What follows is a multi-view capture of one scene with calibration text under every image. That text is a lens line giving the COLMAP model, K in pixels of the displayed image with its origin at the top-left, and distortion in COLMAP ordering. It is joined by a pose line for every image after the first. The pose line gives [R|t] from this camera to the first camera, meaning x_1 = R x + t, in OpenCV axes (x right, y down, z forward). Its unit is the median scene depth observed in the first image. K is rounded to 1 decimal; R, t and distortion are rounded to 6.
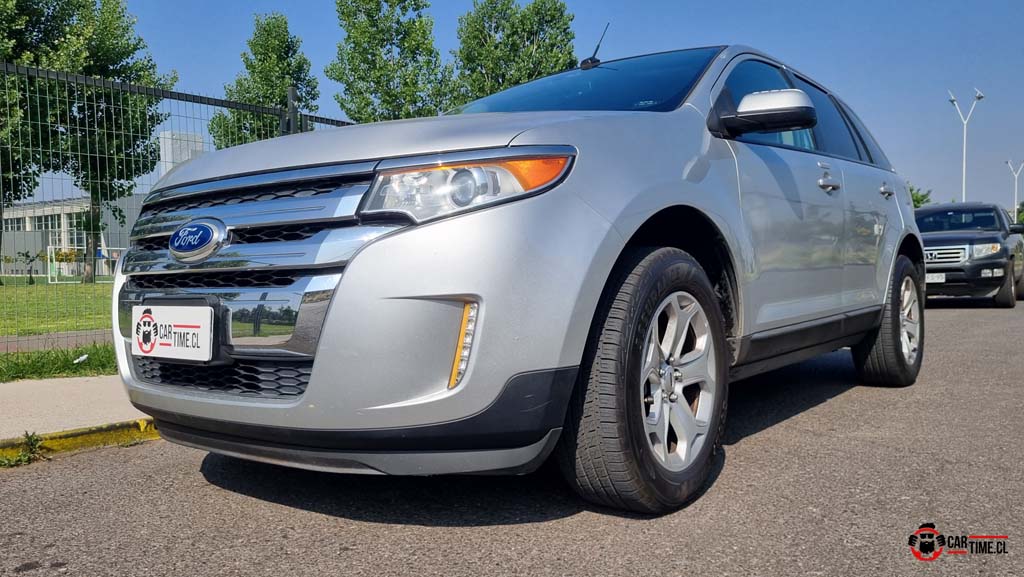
lens RADIAL K [[796.6, 0, 508.1], [0, 796.6, 278.6], [0, 0, 1]] dist [0.014860, 0.002145]
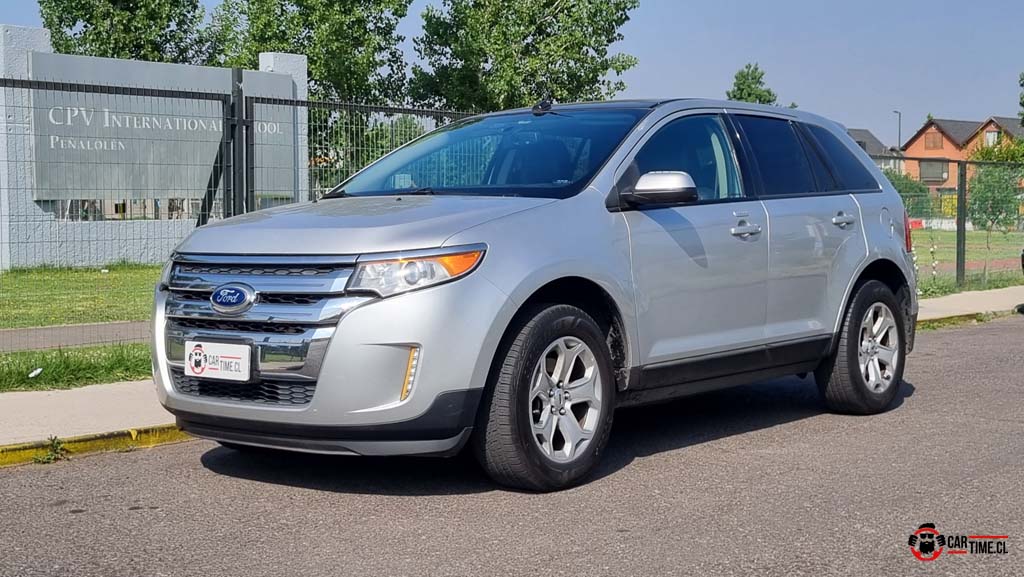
lens RADIAL K [[1500.3, 0, 509.4], [0, 1500.3, 217.2], [0, 0, 1]] dist [0.015938, 0.069814]
pose [[0.999657, 0.014660, -0.021703, 0.179711], [-0.014743, 0.999885, -0.003663, -0.196250], [0.021647, 0.003981, 0.999758, -1.772762]]
